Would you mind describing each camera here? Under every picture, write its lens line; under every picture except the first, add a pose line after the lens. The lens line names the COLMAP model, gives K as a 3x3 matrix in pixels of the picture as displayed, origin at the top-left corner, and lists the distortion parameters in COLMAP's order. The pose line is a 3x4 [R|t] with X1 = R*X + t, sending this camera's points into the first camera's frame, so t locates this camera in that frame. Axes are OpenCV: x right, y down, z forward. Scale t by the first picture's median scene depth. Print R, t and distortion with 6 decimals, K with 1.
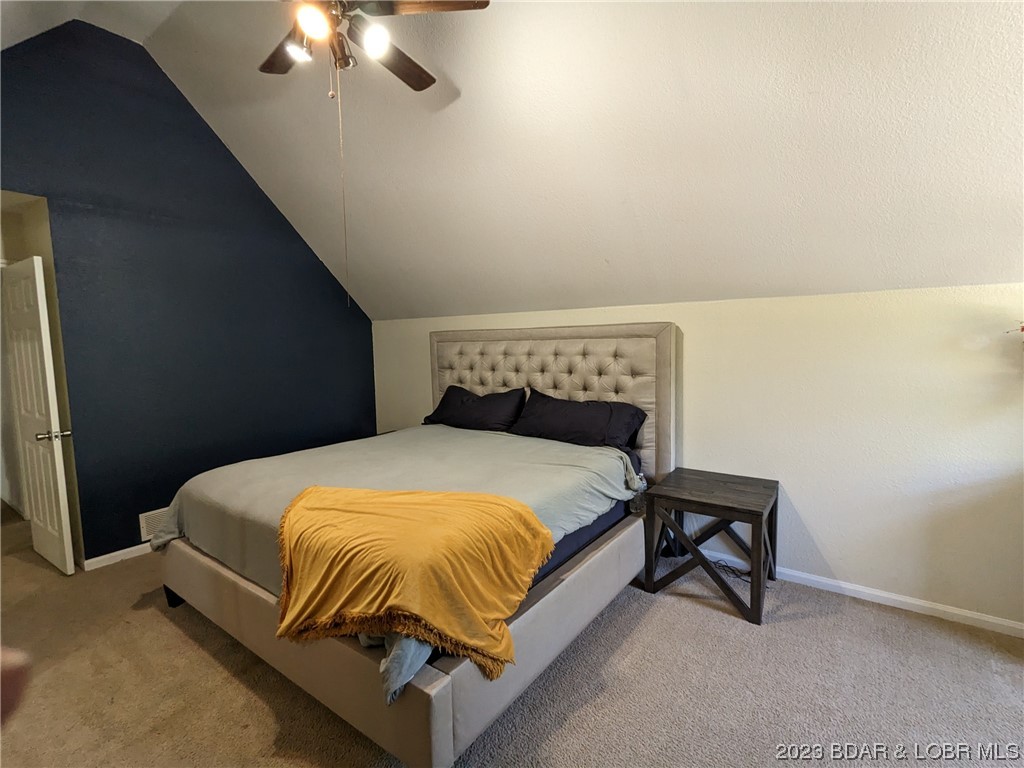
lens RADIAL K [[486.1, 0, 511.9], [0, 486.1, 380.6], [0, 0, 1]] dist [0.000392, 0.001614]
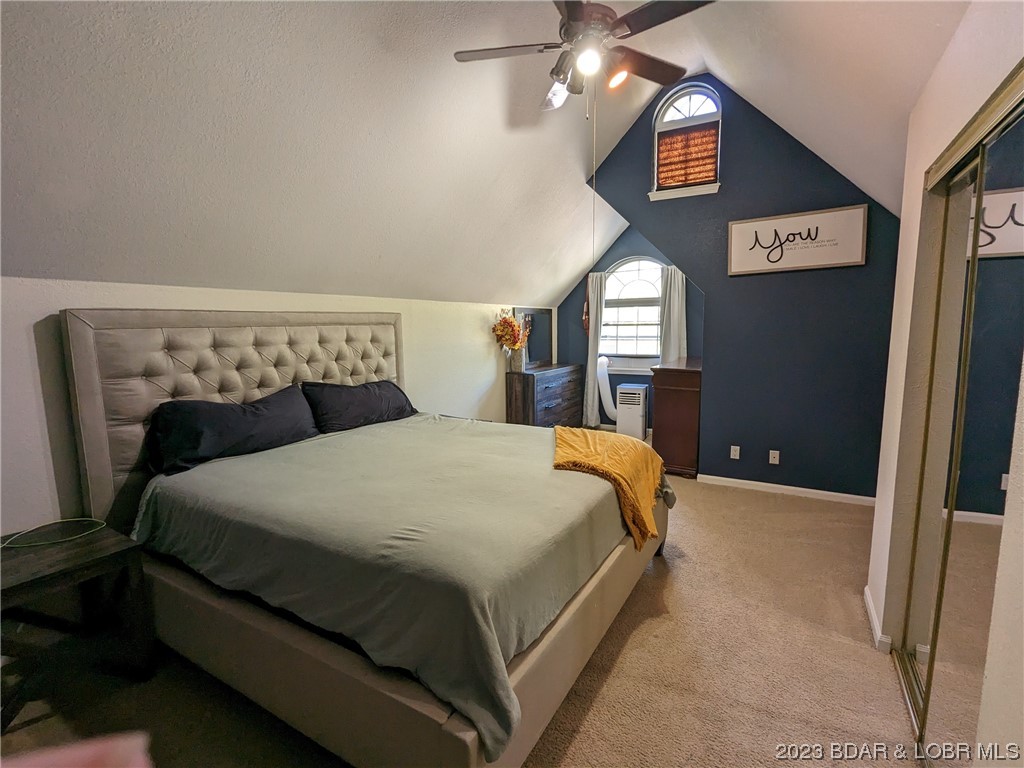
lens RADIAL K [[486.1, 0, 511.3], [0, 486.1, 387.0], [0, 0, 1]] dist [0.000392, 0.001614]
pose [[-0.119106, -0.101420, 0.987688, -0.874501], [0.102141, 0.988240, 0.113794, -0.037667], [-0.987614, 0.114437, -0.107347, 0.756163]]
